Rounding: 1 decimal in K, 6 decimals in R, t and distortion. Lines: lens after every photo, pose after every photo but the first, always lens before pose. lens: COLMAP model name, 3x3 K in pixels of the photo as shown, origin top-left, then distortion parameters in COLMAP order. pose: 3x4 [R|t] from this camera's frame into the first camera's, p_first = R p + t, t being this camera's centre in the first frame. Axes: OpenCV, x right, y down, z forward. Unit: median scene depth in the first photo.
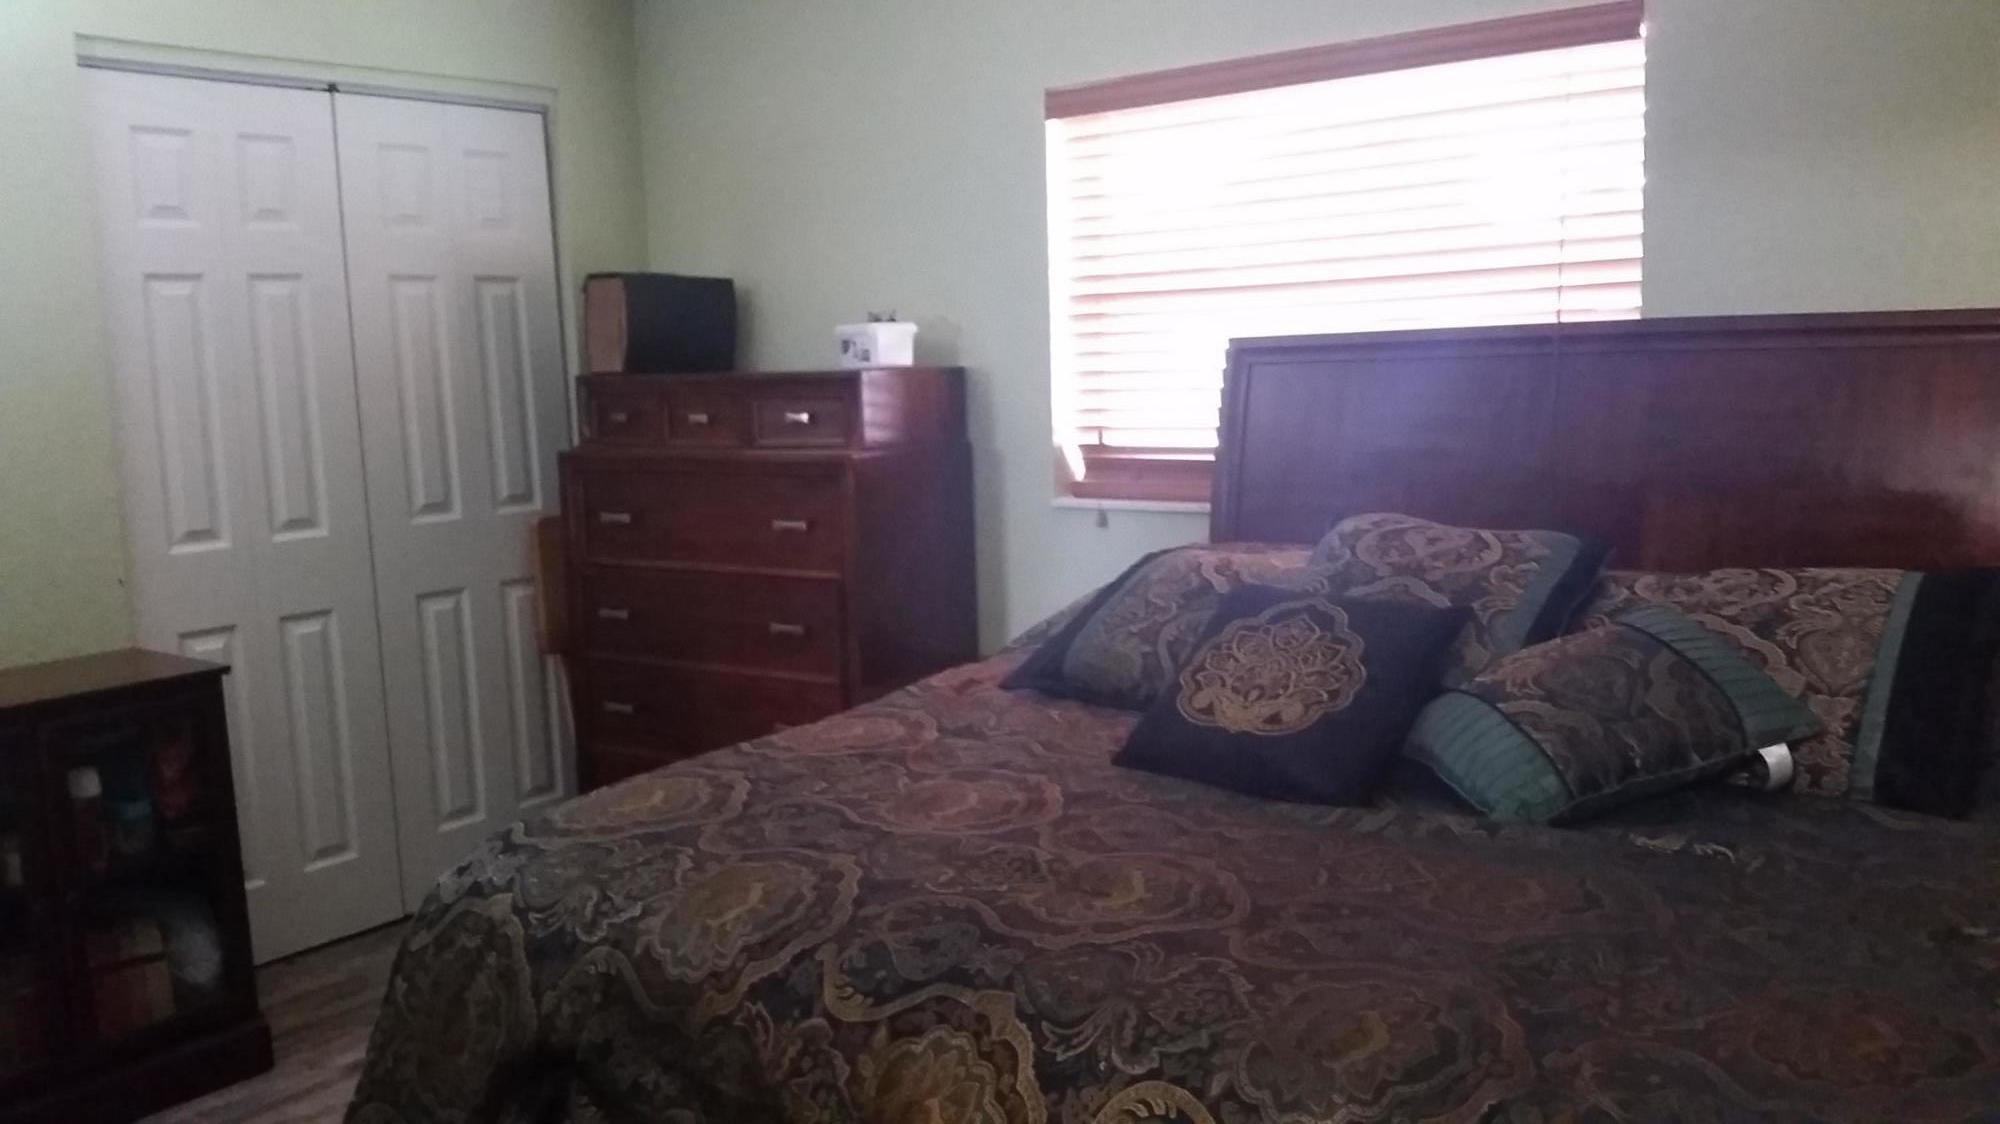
lens RADIAL K [[1632.2, 0, 1000.0], [0, 1632.2, 562.0], [0, 0, 1]] dist [0.134319, -0.357224]
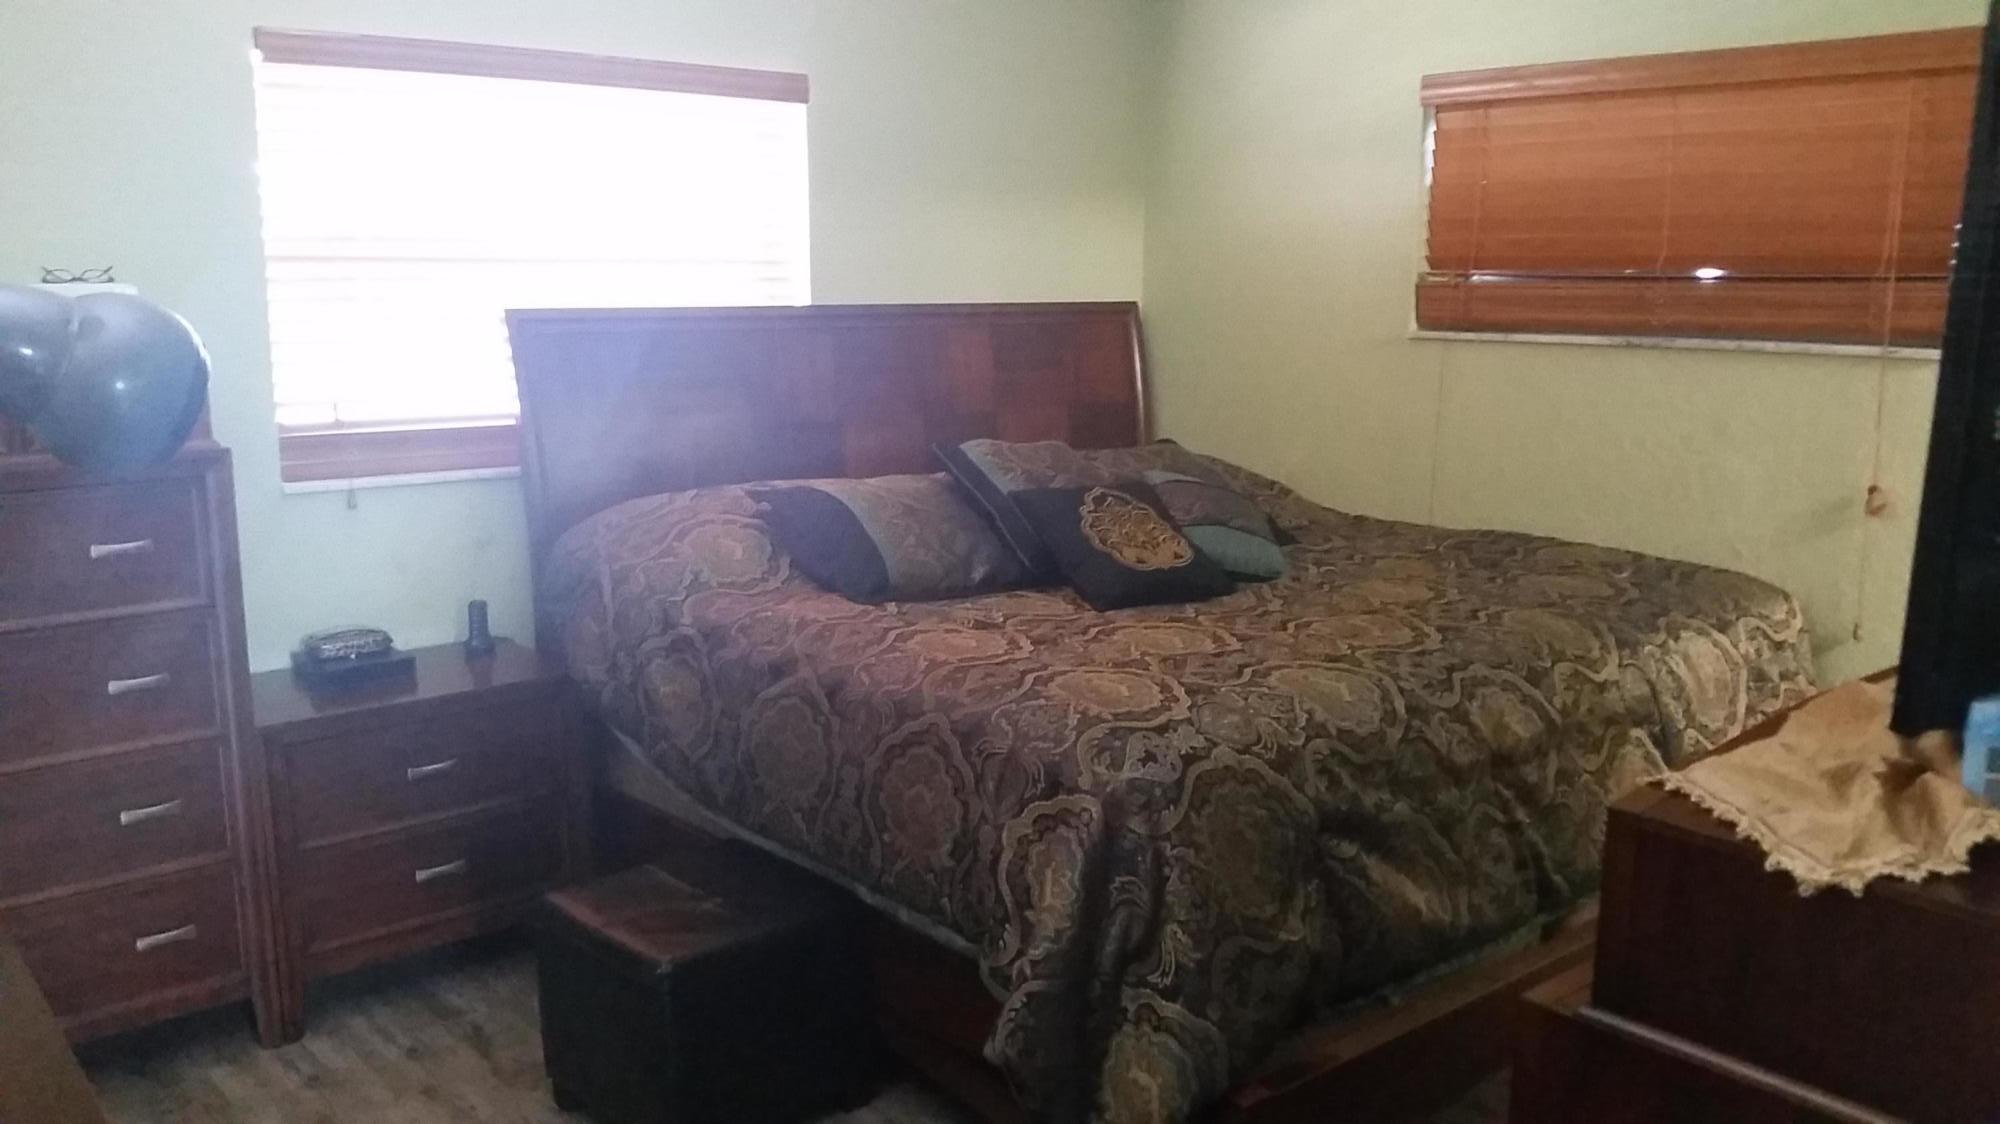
lens RADIAL K [[1616.1, 0, 1000.0], [0, 1616.1, 562.0], [0, 0, 1]] dist [0.142338, -0.331527]
pose [[0.237792, -0.138238, 0.961429, -1.350946], [0.116749, 0.986712, 0.112998, -0.095606], [-0.964274, 0.085376, 0.250771, 0.723720]]
